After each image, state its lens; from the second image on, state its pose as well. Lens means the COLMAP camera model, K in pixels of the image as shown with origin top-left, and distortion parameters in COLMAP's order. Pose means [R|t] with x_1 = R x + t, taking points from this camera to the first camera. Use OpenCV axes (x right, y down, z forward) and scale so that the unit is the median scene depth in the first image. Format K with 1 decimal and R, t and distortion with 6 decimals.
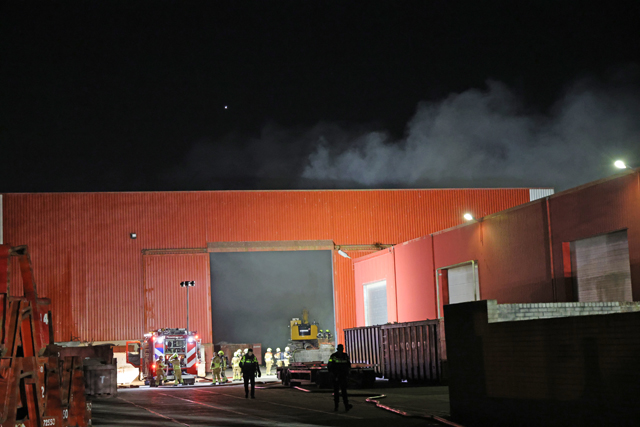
lens RADIAL K [[1200.2, 0, 320.0], [0, 1200.2, 213.5], [0, 0, 1]] dist [0.037047, 0.097219]
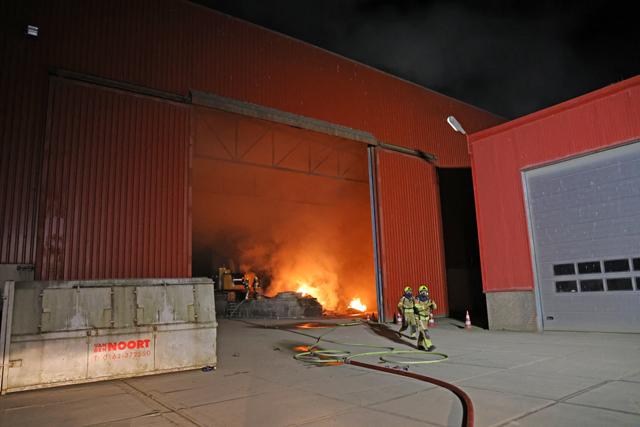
lens RADIAL K [[435.5, 0, 327.6], [0, 435.5, 214.4], [0, 0, 1]] dist [-0.103424, 0.076363]
pose [[0.917390, 0.078971, 0.390076, -0.111208], [-0.042949, 0.994036, -0.100235, 0.097778], [-0.395665, 0.075201, 0.915311, 0.823394]]
